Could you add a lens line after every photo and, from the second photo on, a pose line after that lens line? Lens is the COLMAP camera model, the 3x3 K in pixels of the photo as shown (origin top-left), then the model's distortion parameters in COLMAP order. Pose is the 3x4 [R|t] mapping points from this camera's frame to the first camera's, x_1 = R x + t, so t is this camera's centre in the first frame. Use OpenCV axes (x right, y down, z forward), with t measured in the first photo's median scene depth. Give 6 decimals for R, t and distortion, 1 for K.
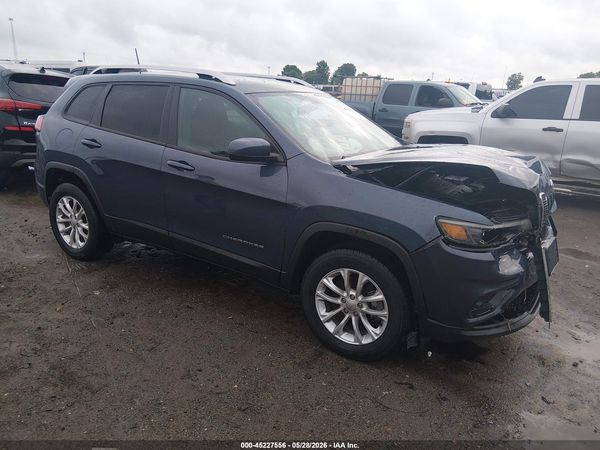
lens RADIAL K [[455.6, 0, 297.4], [0, 455.6, 224.9], [0, 0, 1]] dist [0.100318, -0.145350]
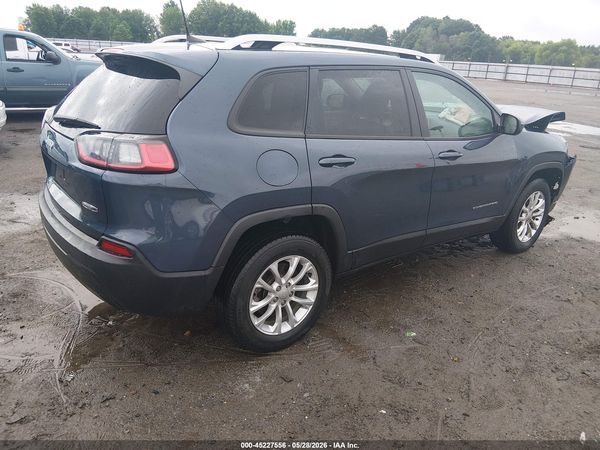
lens RADIAL K [[455.6, 0, 297.4], [0, 455.6, 224.9], [0, 0, 1]] dist [0.100318, -0.145350]
pose [[0.350166, -0.343283, 0.871516, -1.477699], [0.235077, 0.932853, 0.272992, -0.389647], [-0.906710, 0.109281, 0.407352, 1.068897]]
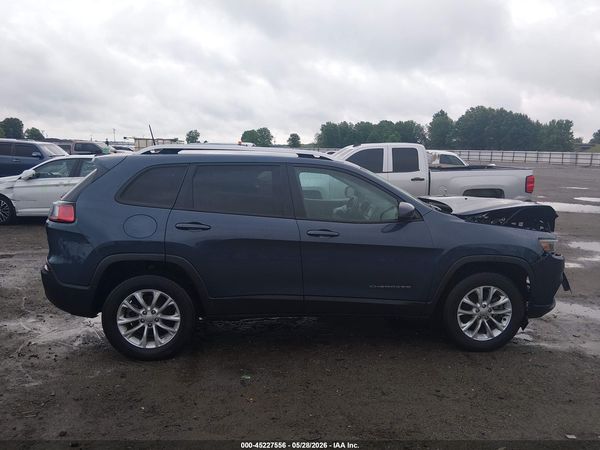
lens RADIAL K [[455.6, 0, 297.4], [0, 455.6, 224.9], [0, 0, 1]] dist [0.100318, -0.145350]
pose [[0.788593, -0.123459, 0.602394, -1.147122], [0.189968, 0.980630, -0.047708, -0.127475], [-0.584836, 0.152058, 0.796772, 0.160920]]
